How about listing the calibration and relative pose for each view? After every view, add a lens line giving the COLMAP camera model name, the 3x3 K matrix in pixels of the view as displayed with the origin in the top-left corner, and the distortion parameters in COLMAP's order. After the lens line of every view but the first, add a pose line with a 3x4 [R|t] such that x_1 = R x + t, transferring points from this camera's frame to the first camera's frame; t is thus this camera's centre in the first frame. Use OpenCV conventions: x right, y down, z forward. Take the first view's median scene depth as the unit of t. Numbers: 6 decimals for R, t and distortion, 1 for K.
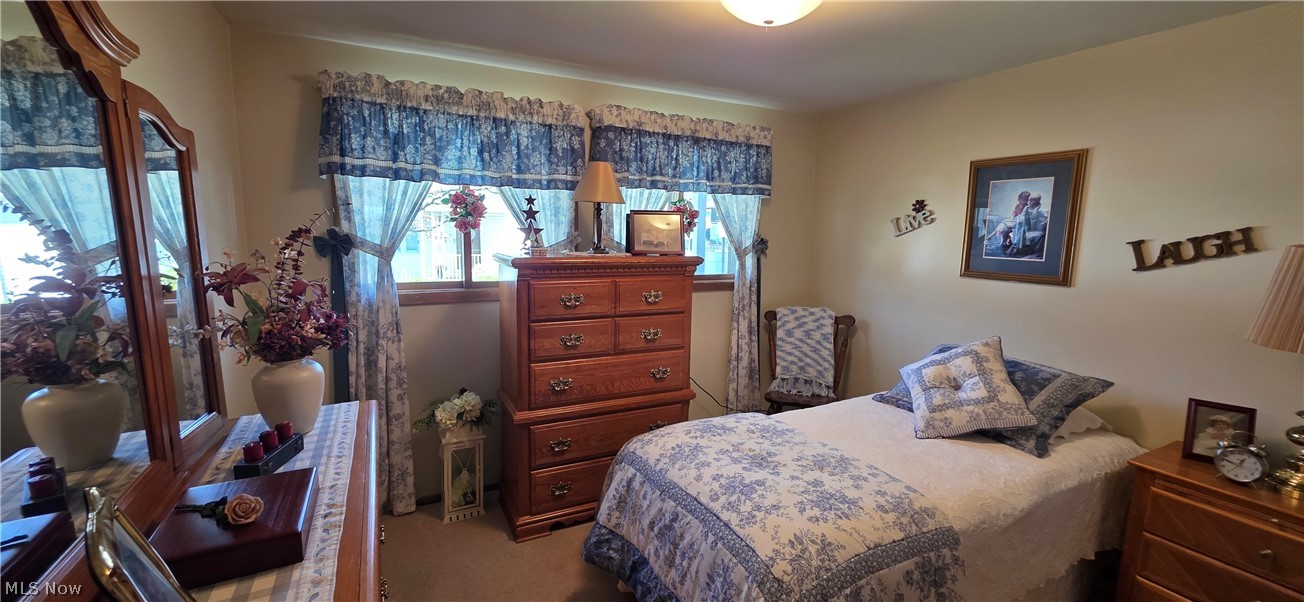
lens RADIAL K [[525.9, 0, 656.2], [0, 525.9, 305.5], [0, 0, 1]] dist [0.001285, -0.000478]
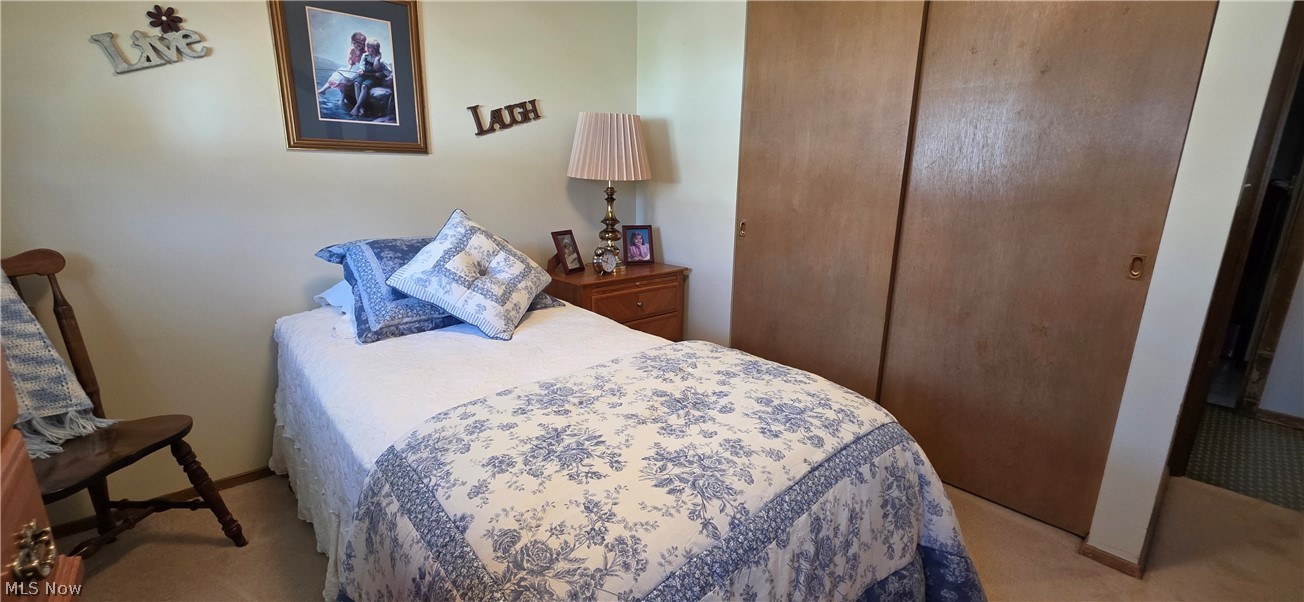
lens RADIAL K [[525.9, 0, 660.1], [0, 525.9, 299.4], [0, 0, 1]] dist [0.001285, -0.000478]
pose [[-0.249728, -0.250873, 0.935253, -0.294341], [0.120617, 0.950274, 0.287109, -0.009200], [-0.960774, 0.184507, -0.207051, 0.932162]]
